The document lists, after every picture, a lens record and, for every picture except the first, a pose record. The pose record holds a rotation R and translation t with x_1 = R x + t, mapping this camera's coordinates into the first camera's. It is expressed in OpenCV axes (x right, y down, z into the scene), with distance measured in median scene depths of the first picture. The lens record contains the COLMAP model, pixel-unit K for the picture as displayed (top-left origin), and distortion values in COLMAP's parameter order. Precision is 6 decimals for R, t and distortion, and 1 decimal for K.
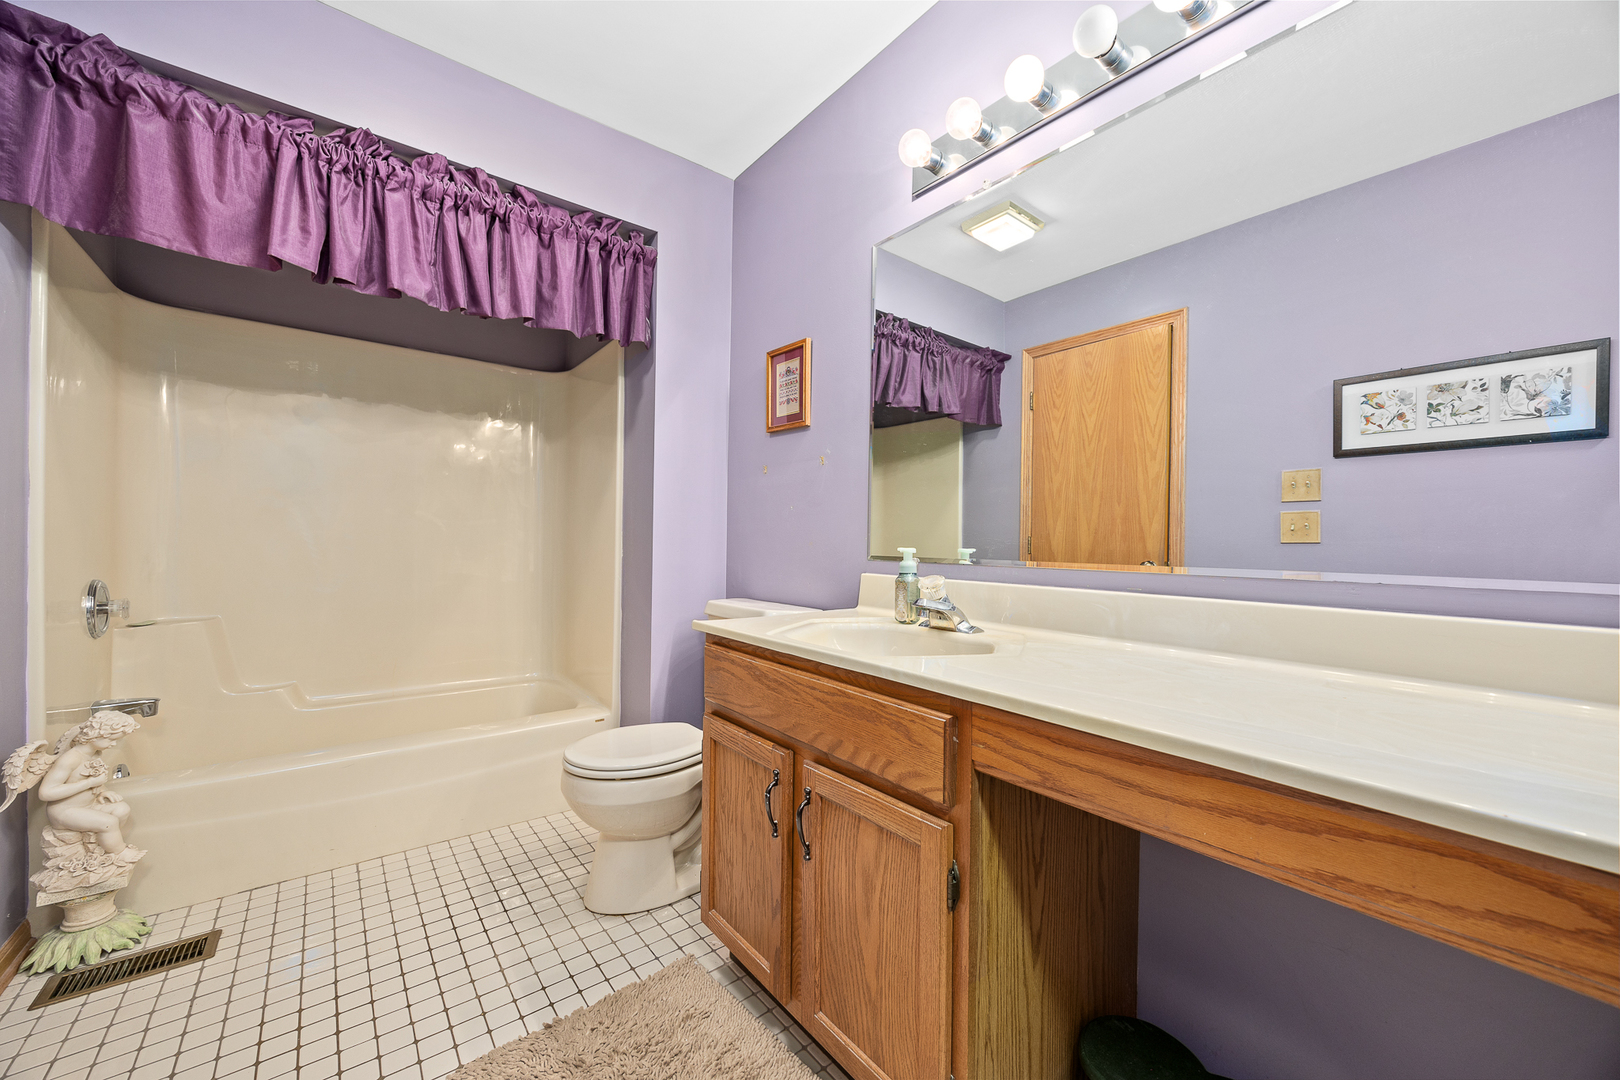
lens RADIAL K [[614.6, 0, 812.3], [0, 614.6, 547.7], [0, 0, 1]] dist [-0.001967, -0.000500]
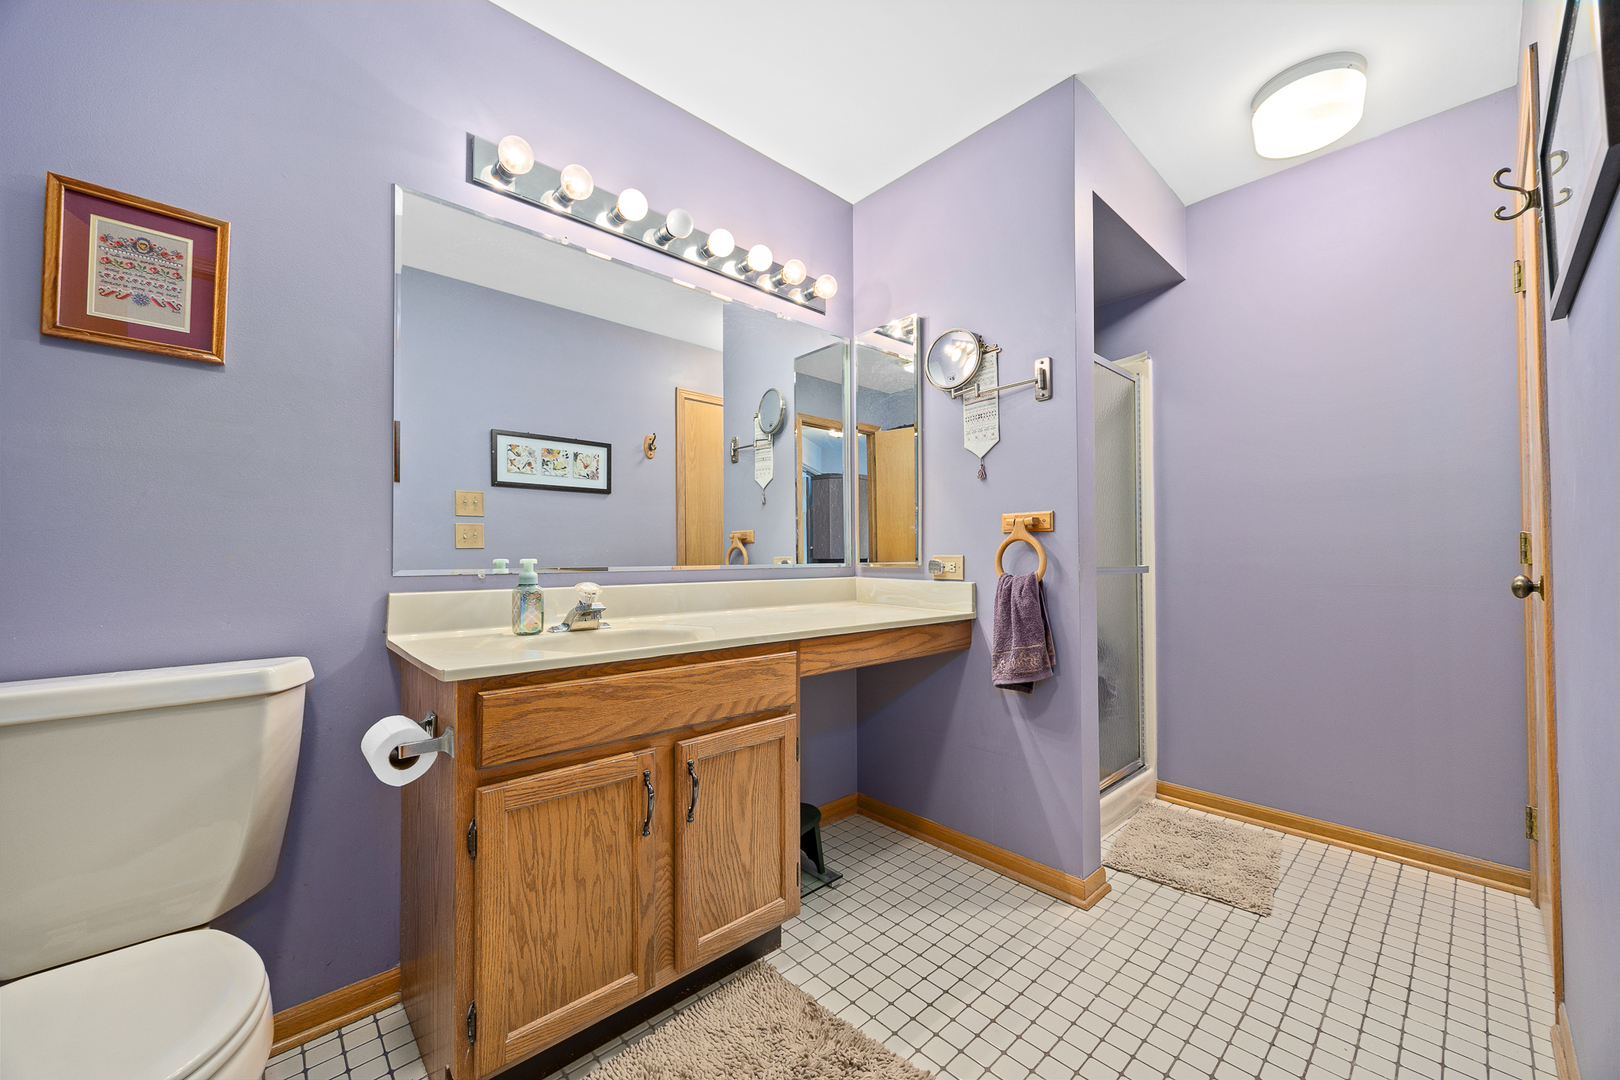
lens RADIAL K [[614.6, 0, 807.7], [0, 614.6, 537.9], [0, 0, 1]] dist [-0.001967, -0.000500]
pose [[-0.067973, 0.009576, 0.997641, -0.705440], [0.007746, 0.999929, -0.009070, -0.016002], [-0.997657, 0.007112, -0.068042, 0.495260]]
